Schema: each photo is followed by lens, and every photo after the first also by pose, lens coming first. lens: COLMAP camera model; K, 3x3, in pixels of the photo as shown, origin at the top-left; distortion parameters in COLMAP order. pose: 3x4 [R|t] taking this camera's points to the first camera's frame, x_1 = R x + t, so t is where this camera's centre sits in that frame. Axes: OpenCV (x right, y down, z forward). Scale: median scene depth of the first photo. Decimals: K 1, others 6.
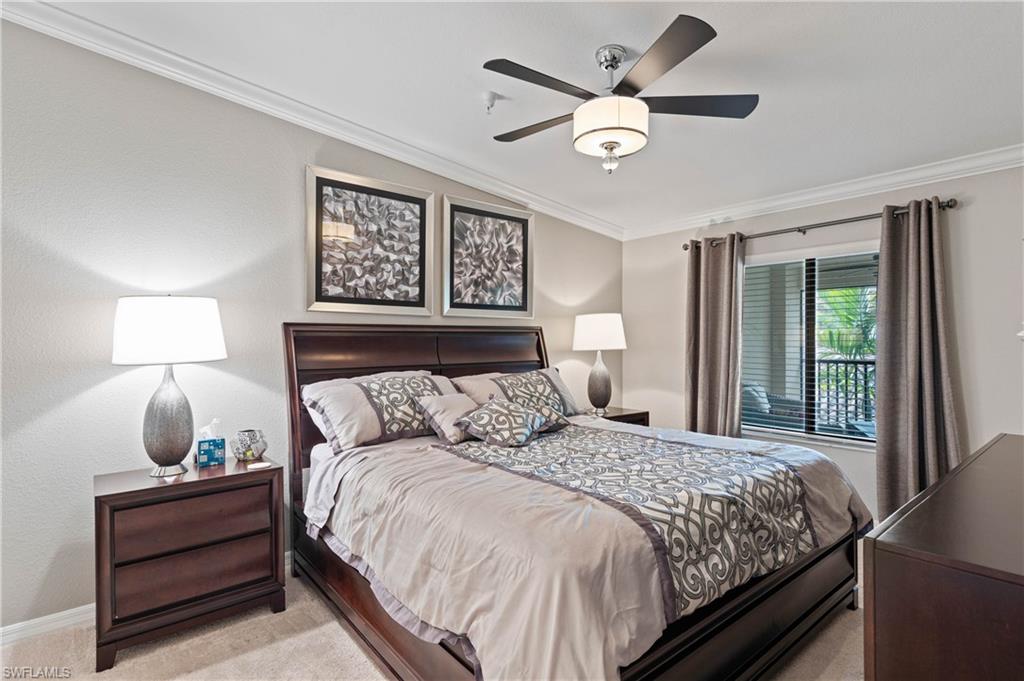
lens RADIAL K [[519.0, 0, 512.0], [0, 519.0, 340.5], [0, 0, 1]] dist [0.001073, 0.000004]
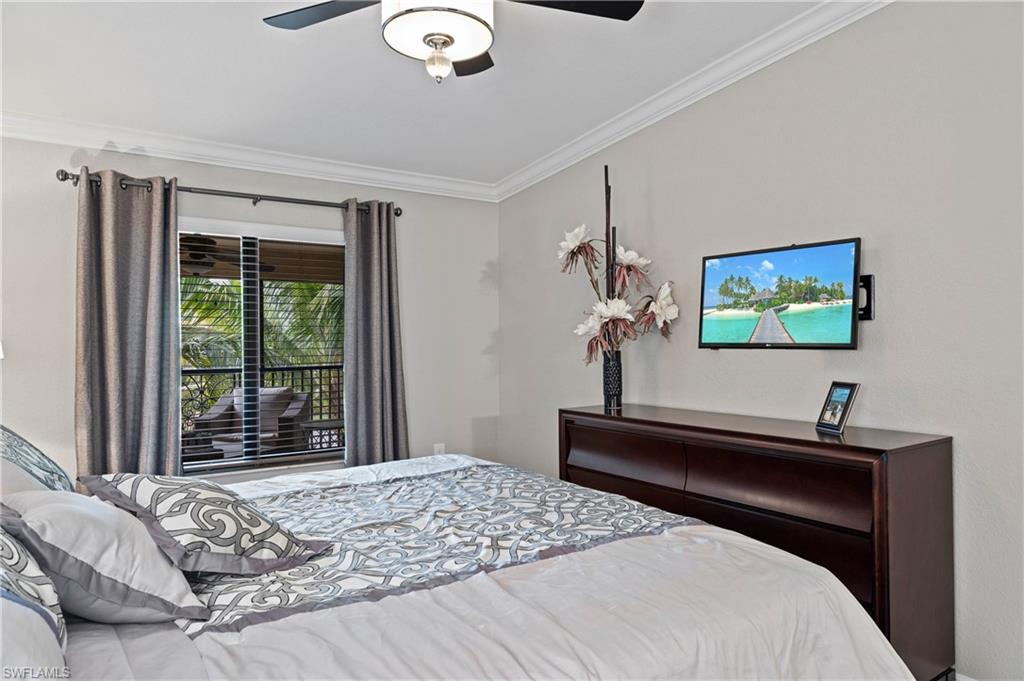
lens RADIAL K [[673.7, 0, 512.0], [0, 673.7, 340.5], [0, 0, 1]] dist [-0.000756, -0.000238]
pose [[0.074061, 0.004548, 0.997243, -0.544777], [0.008400, 0.999951, -0.005185, 0.010244], [-0.997218, 0.008761, 0.074019, 0.704033]]
